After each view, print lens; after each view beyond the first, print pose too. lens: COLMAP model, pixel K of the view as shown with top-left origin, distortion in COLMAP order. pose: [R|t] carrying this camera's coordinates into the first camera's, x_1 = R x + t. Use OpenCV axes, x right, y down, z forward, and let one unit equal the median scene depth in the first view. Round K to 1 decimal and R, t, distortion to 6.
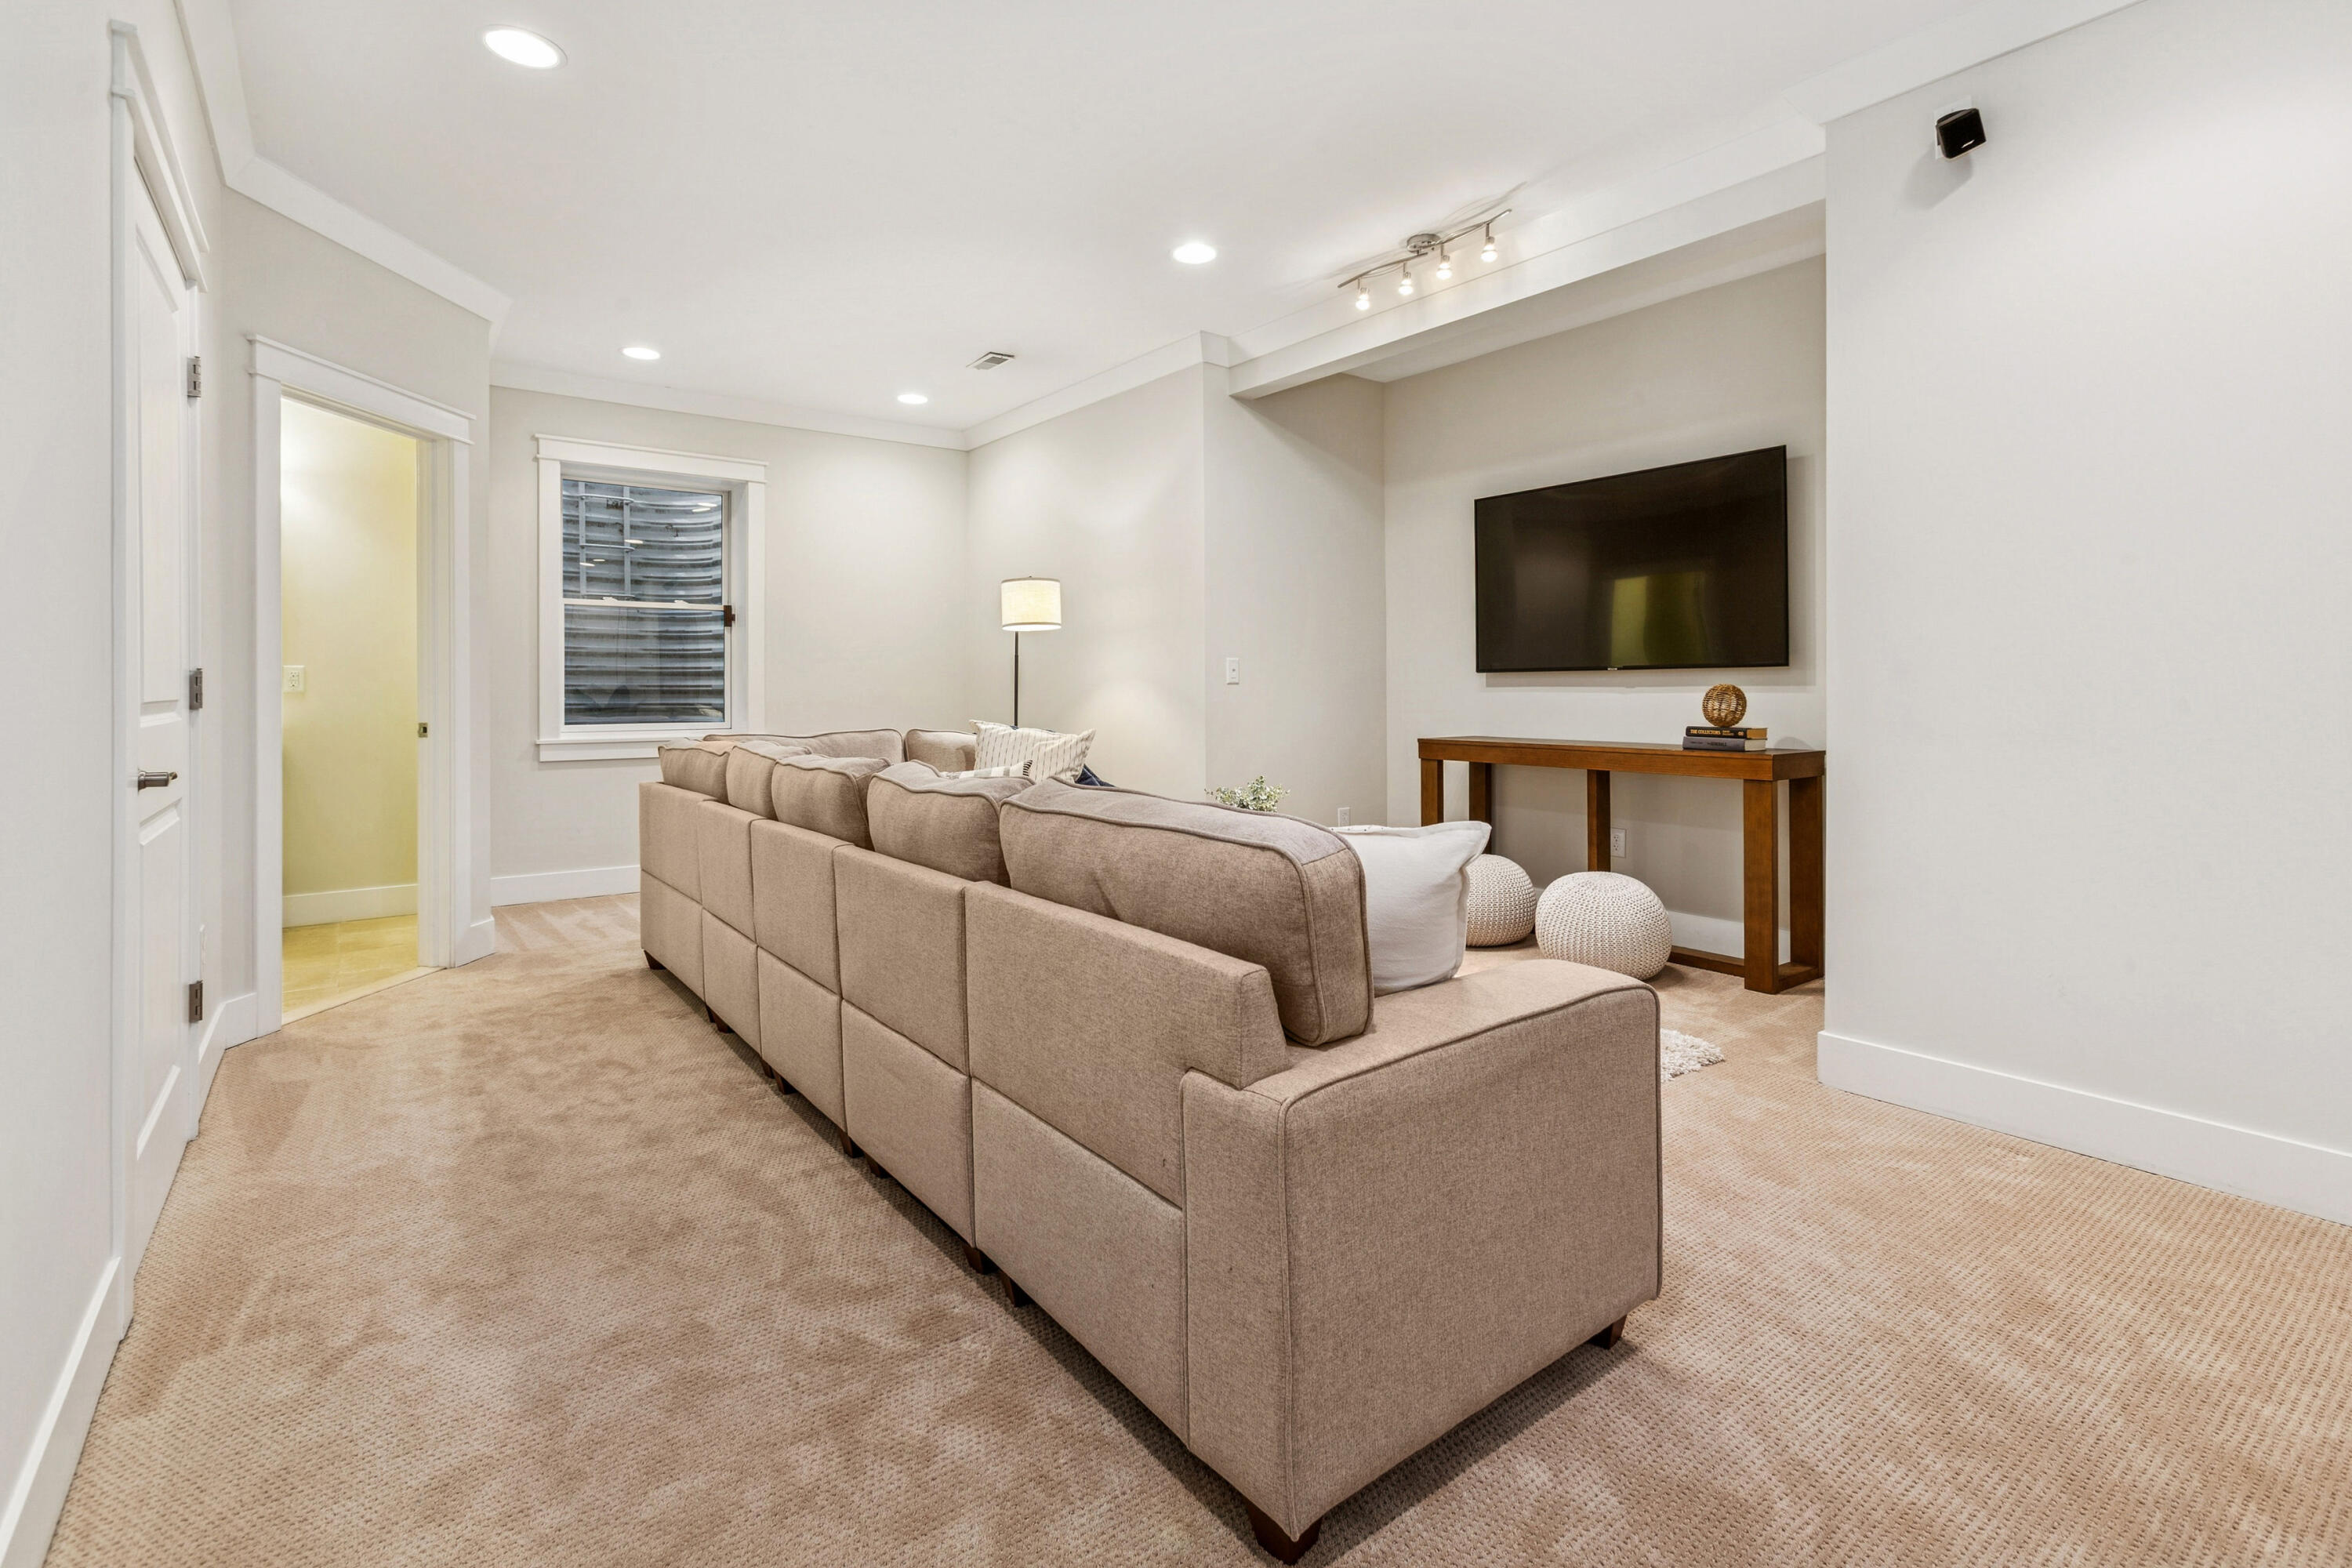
lens RADIAL K [[1075.1, 0, 1190.6], [0, 1075.1, 691.5], [0, 0, 1]] dist [-0.005009, 0.008192]
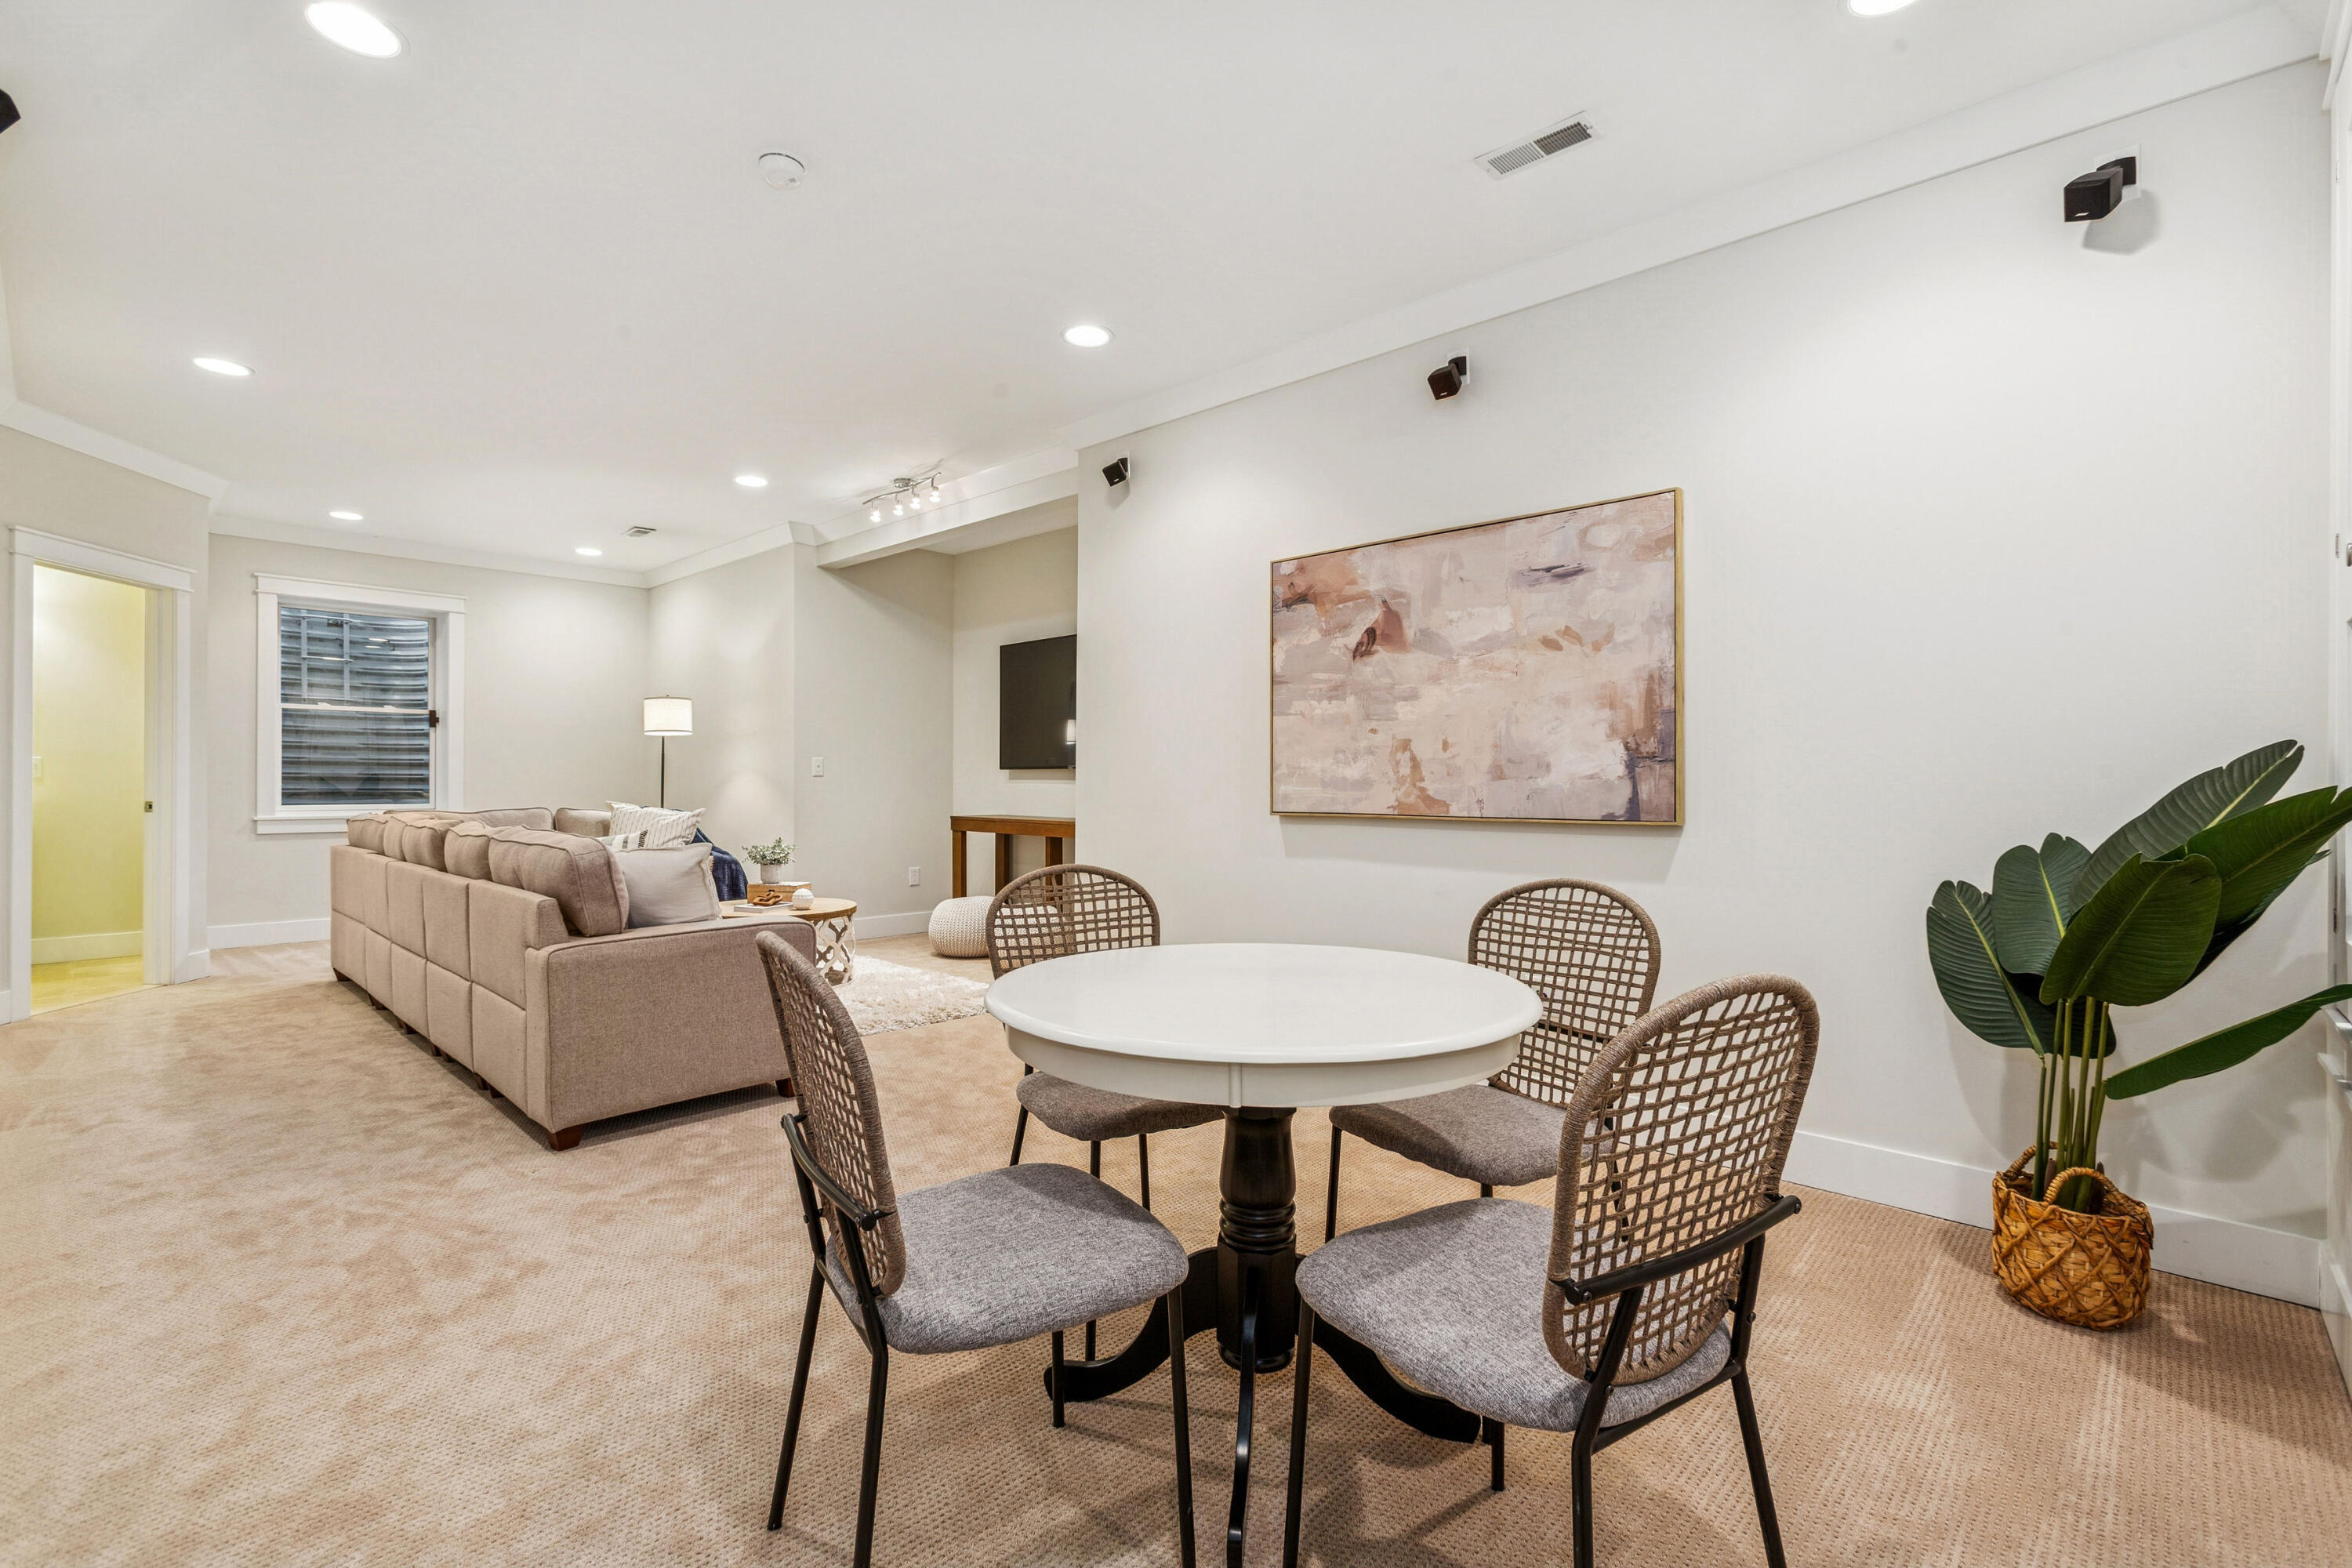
lens RADIAL K [[1075.1, 0, 1192.2], [0, 1075.1, 778.3], [0, 0, 1]] dist [-0.005009, 0.008192]
pose [[0.989532, 0.005815, 0.144193, 0.332037], [-0.005303, 0.999978, -0.003940, -0.000810], [-0.144213, 0.003134, 0.989542, -0.453709]]
